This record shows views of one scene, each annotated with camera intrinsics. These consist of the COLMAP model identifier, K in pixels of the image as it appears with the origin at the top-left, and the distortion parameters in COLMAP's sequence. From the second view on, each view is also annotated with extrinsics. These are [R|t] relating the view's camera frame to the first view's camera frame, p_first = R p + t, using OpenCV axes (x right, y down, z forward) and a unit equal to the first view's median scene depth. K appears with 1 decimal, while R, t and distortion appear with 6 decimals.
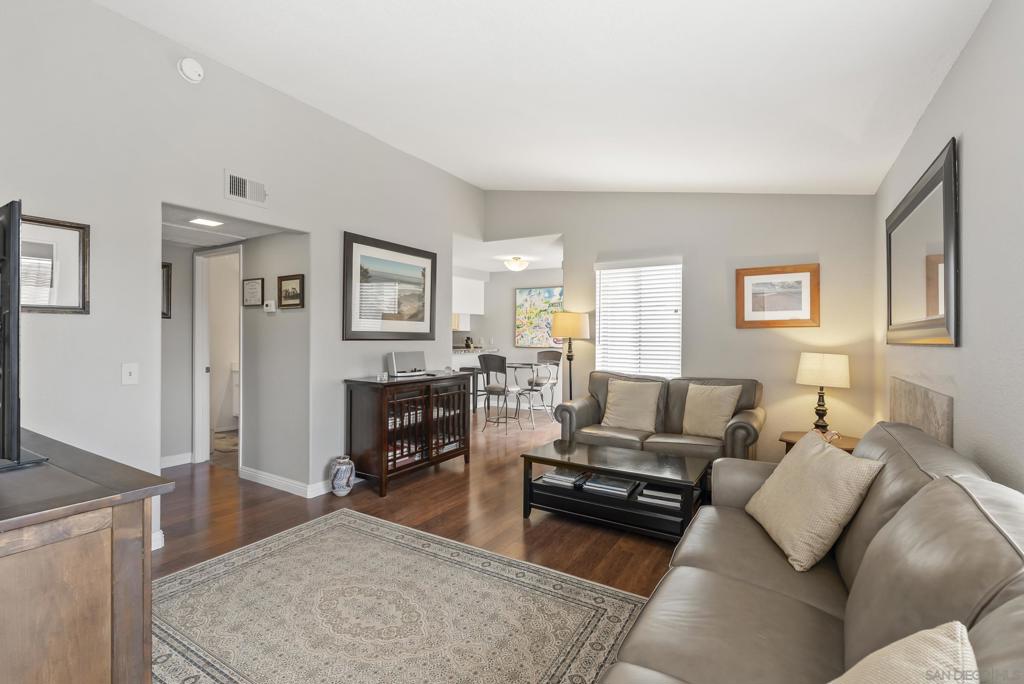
lens RADIAL K [[463.4, 0, 512.0], [0, 463.4, 342.0], [0, 0, 1]] dist [-0.000673, -0.000262]
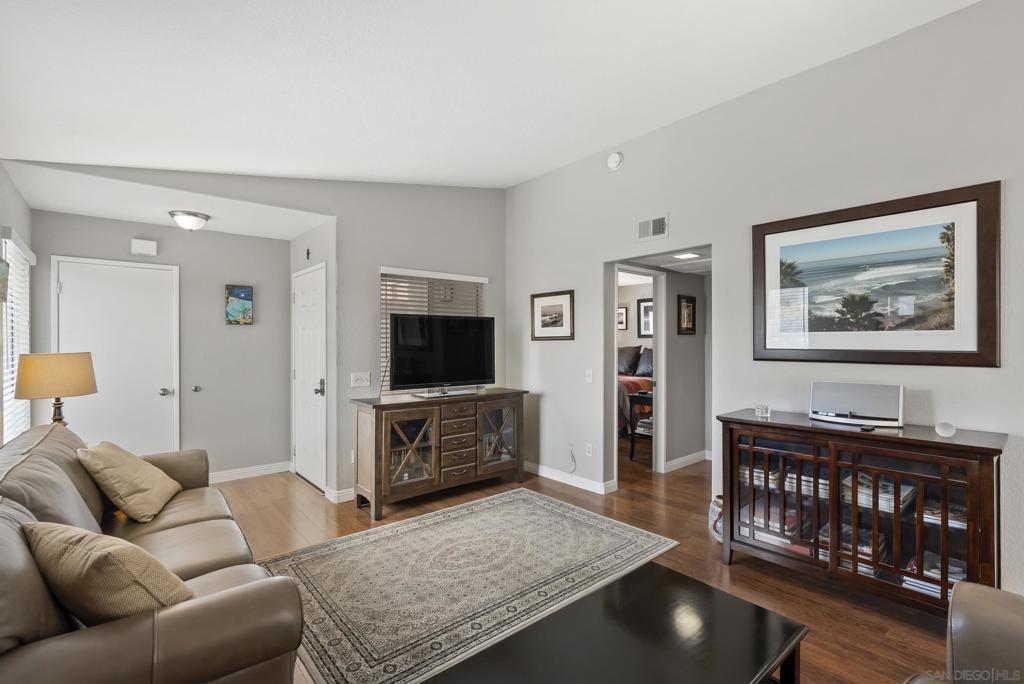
lens RADIAL K [[463.4, 0, 512.0], [0, 463.4, 342.0], [0, 0, 1]] dist [-0.000673, -0.000262]
pose [[-0.313678, -0.004714, -0.949518, 0.779339], [-0.009839, 0.999950, -0.001714, -0.042964], [0.949478, 0.008804, -0.313709, 1.229230]]
